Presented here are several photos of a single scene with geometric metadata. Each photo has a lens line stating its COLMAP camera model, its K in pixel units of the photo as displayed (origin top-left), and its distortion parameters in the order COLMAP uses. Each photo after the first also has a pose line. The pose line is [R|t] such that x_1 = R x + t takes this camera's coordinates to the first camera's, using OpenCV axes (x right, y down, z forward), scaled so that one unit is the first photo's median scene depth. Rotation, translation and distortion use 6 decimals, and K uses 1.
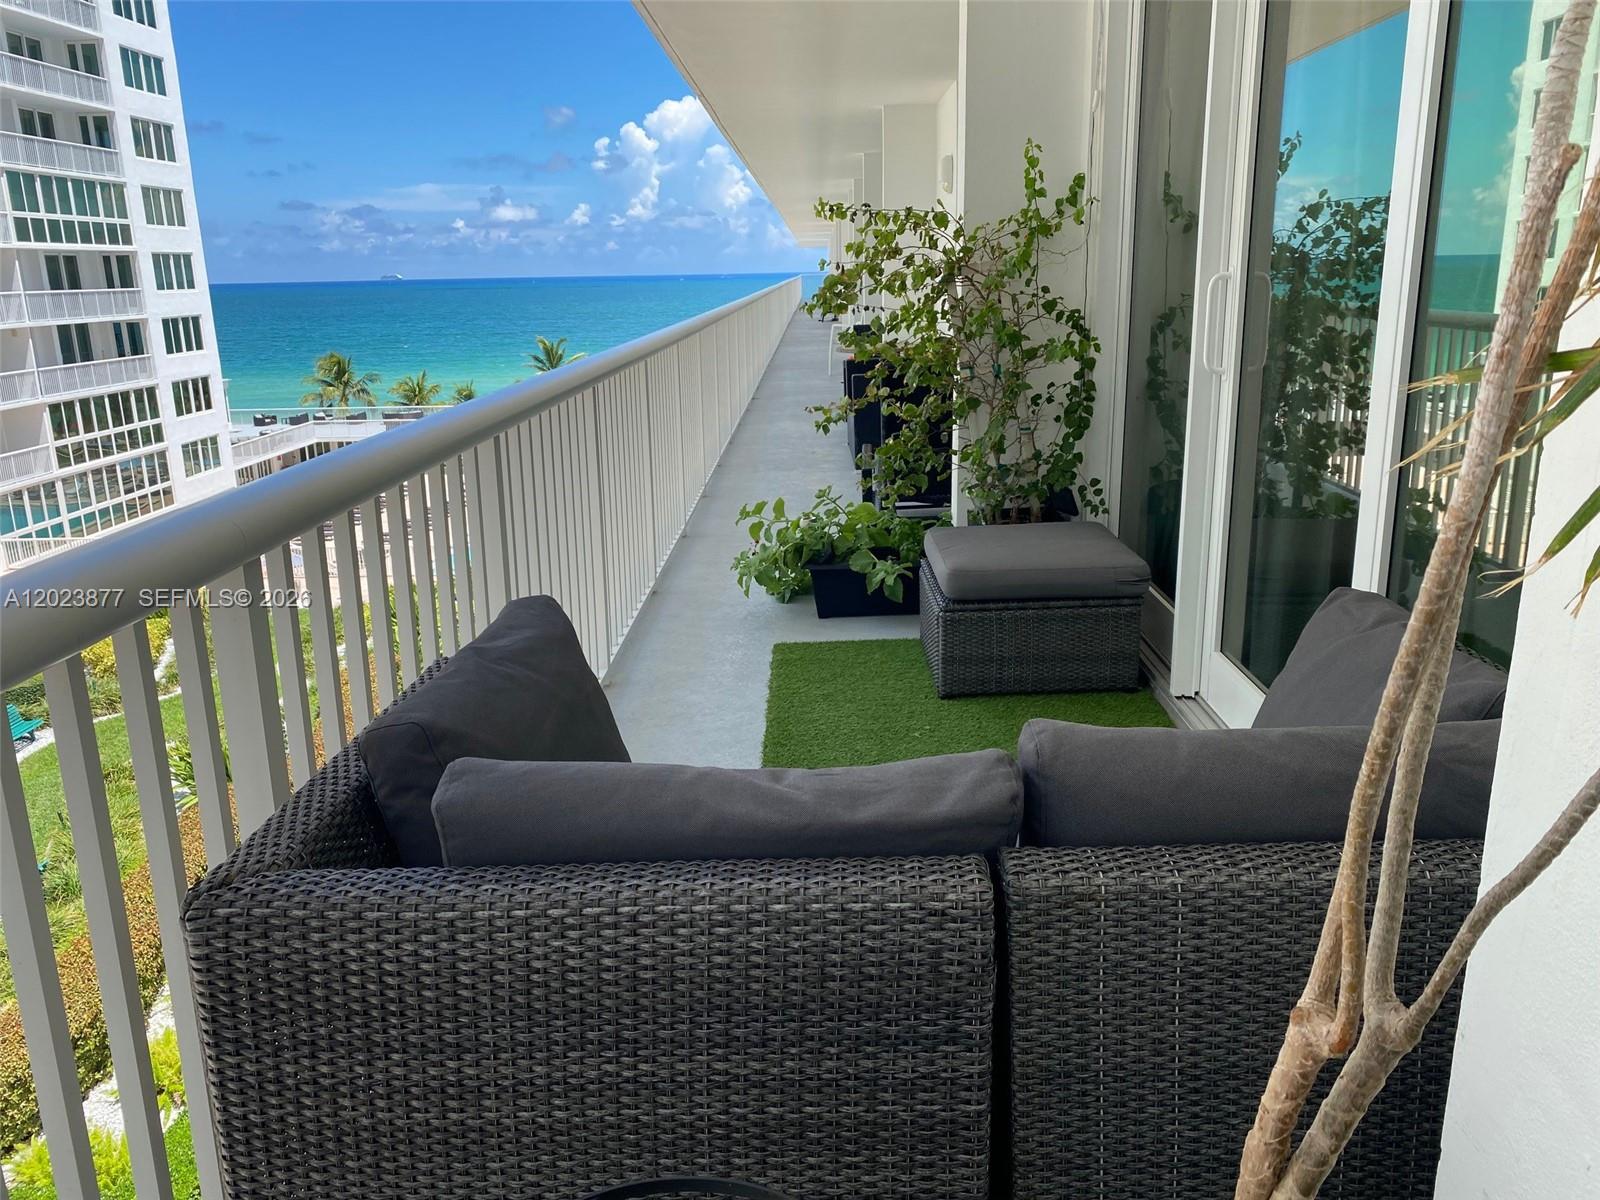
lens RADIAL K [[1226.0, 0, 791.7], [0, 1226.0, 600.4], [0, 0, 1]] dist [0.020017, -0.018278]
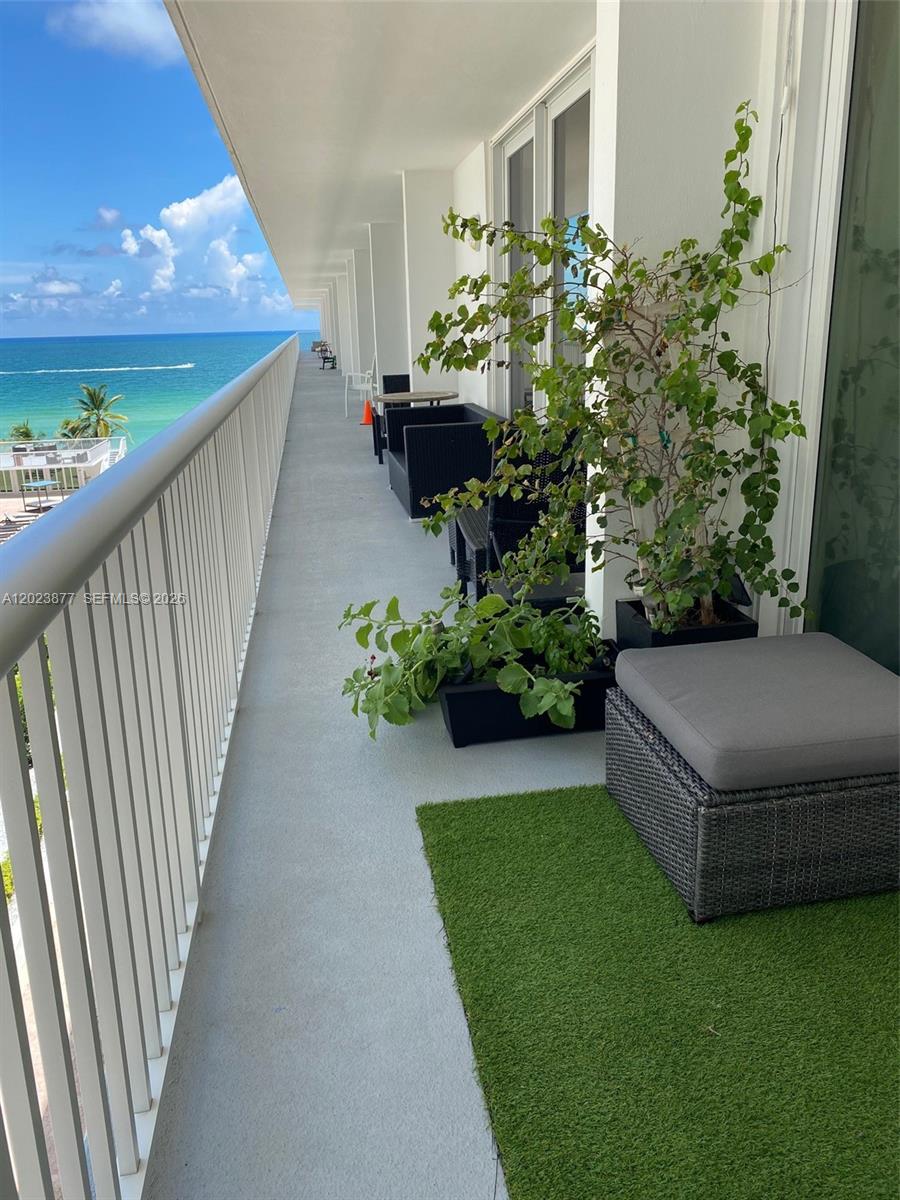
lens RADIAL K [[919.5, 0, 444.6], [0, 919.5, 589.3], [0, 0, 1]] dist [0.020017, -0.018278]
pose [[0.986386, -0.050506, 0.156500, -0.079565], [0.048561, 0.998688, 0.016229, -0.107101], [-0.157115, -0.008408, 0.987545, 0.427680]]
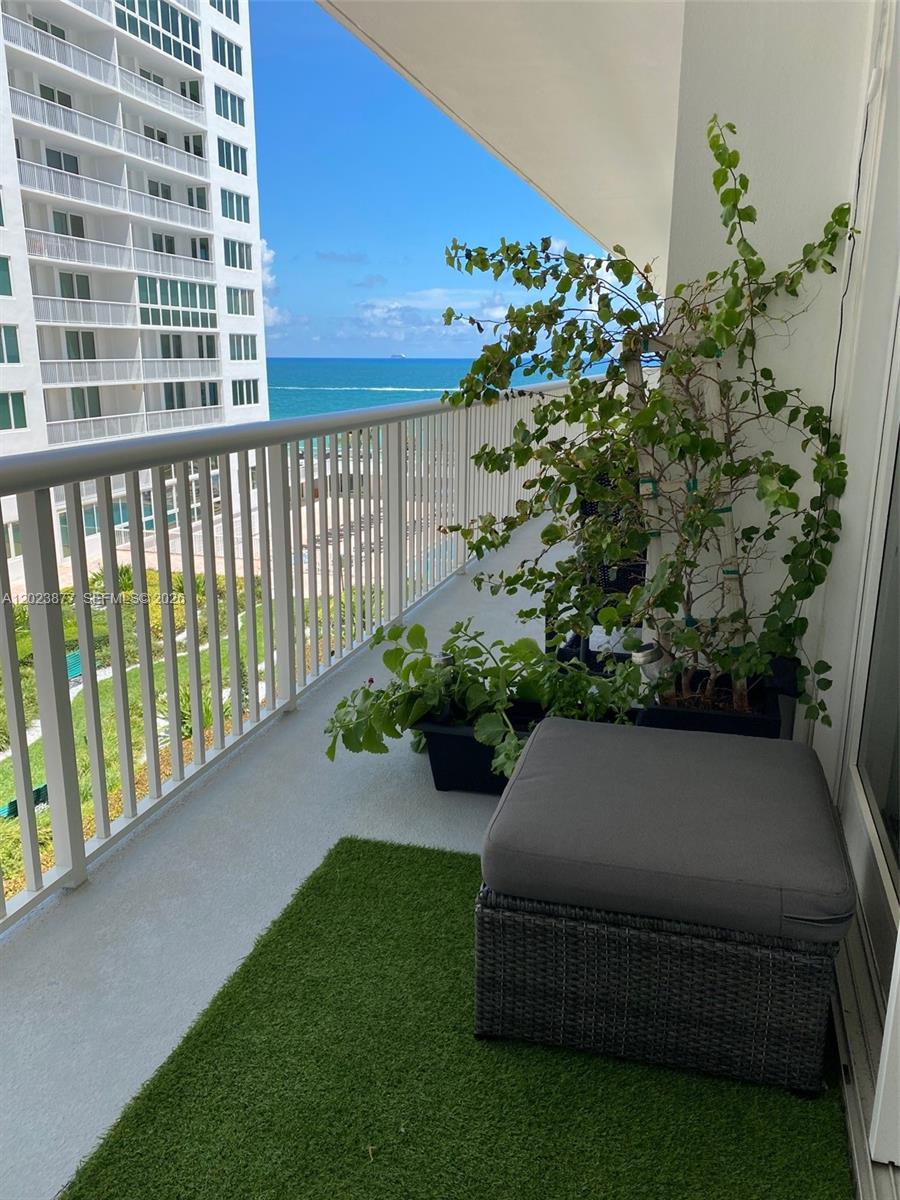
lens RADIAL K [[919.5, 0, 441.6], [0, 919.5, 594.9], [0, 0, 1]] dist [0.020017, -0.018278]
pose [[0.962418, 0.088591, -0.256715, 0.173473], [-0.090223, 0.995907, 0.005440, -0.118998], [0.256146, 0.017926, 0.966472, 0.464634]]
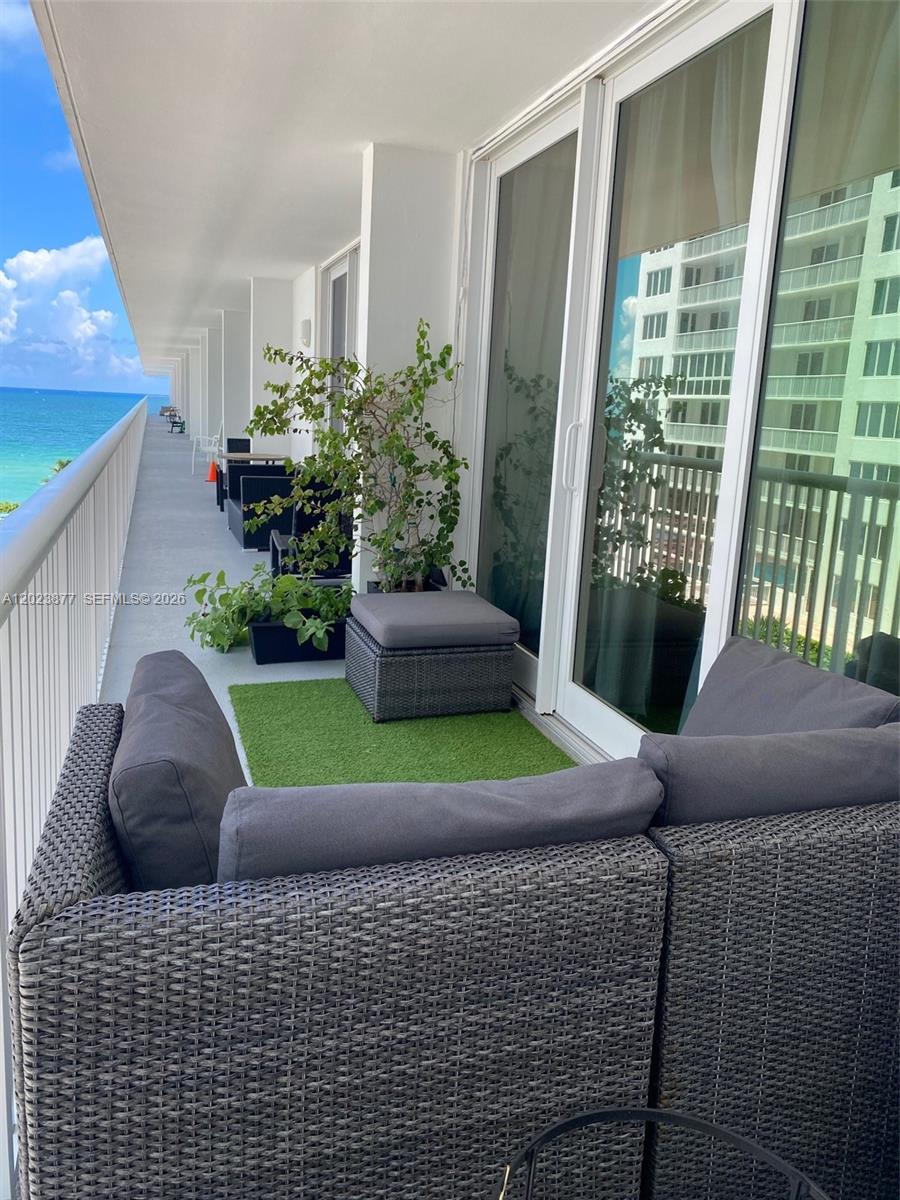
lens RADIAL K [[919.5, 0, 444.6], [0, 919.5, 582.0], [0, 0, 1]] dist [0.020017, -0.018278]
pose [[0.946099, 0.008788, 0.323759, -0.111992], [0.014298, 0.997524, -0.068857, -0.002390], [-0.323563, 0.069775, 0.943631, 0.020229]]
